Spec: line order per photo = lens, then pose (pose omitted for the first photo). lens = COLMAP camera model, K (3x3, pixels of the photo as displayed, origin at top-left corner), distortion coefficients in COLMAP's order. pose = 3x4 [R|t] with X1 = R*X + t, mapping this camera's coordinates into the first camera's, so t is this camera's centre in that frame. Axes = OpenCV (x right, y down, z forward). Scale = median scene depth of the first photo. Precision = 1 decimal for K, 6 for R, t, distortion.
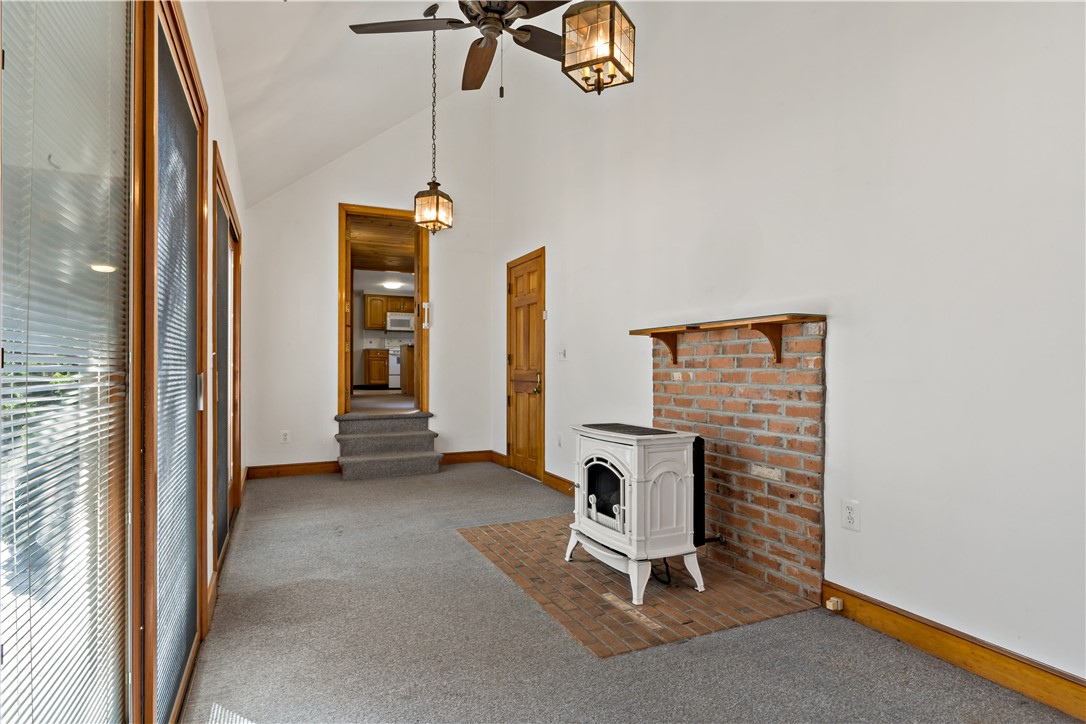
lens RADIAL K [[599.3, 0, 546.2], [0, 599.3, 365.2], [0, 0, 1]] dist [0.002270, -0.000242]
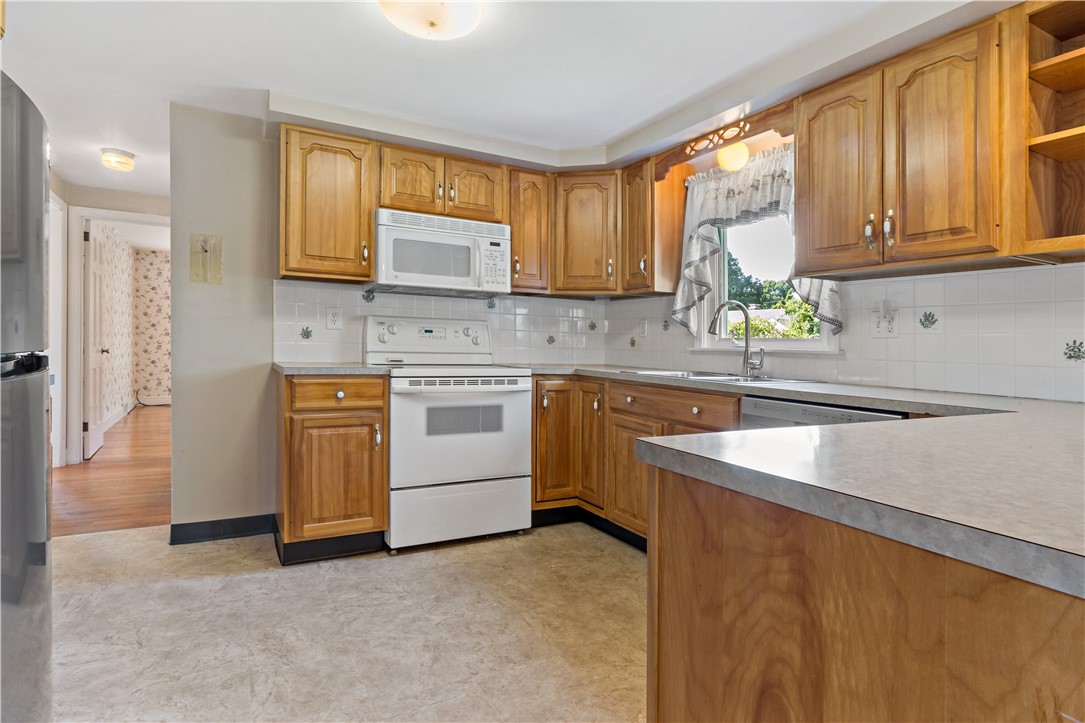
lens RADIAL K [[563.6, 0, 541.5], [0, 563.6, 353.1], [0, 0, 1]] dist [-0.007055, 0.000904]
pose [[0.995565, 0.020481, 0.091820, -0.221185], [-0.022774, 0.999453, 0.023992, -0.038326], [-0.091278, -0.025977, 0.995487, 0.772558]]
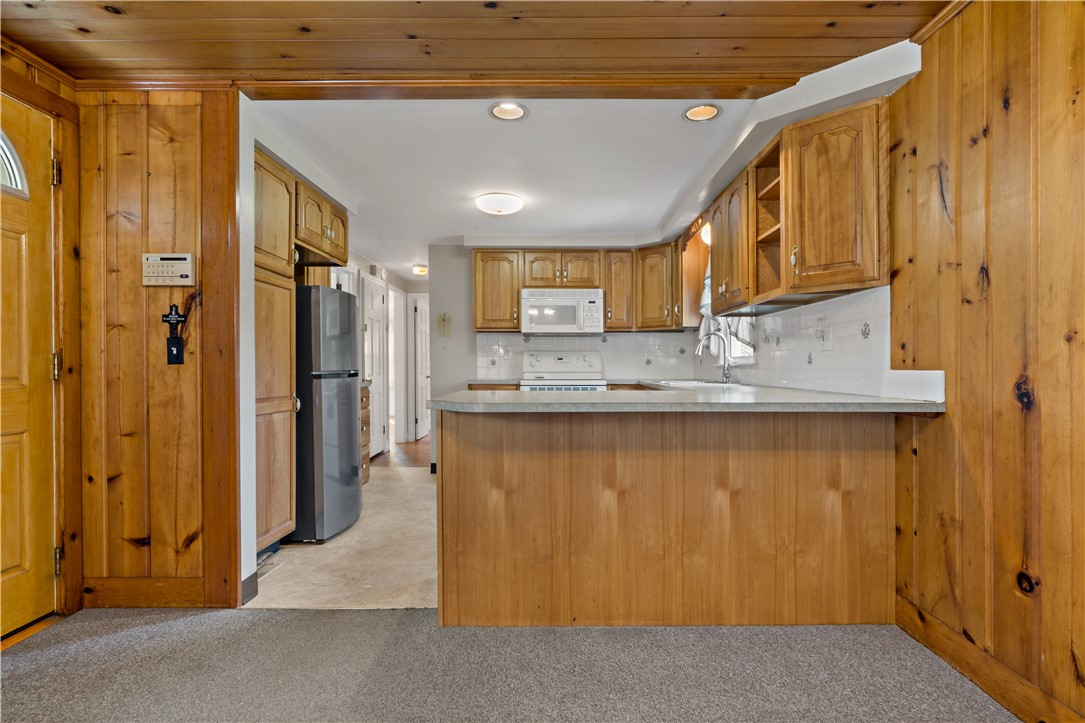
lens RADIAL K [[563.6, 0, 546.5], [0, 563.6, 367.7], [0, 0, 1]] dist [-0.007055, 0.000904]
pose [[0.904375, -0.002303, -0.426732, -0.086460], [0.005904, 0.999957, 0.007116, -0.037568], [0.426697, -0.008955, 0.904350, 0.660217]]
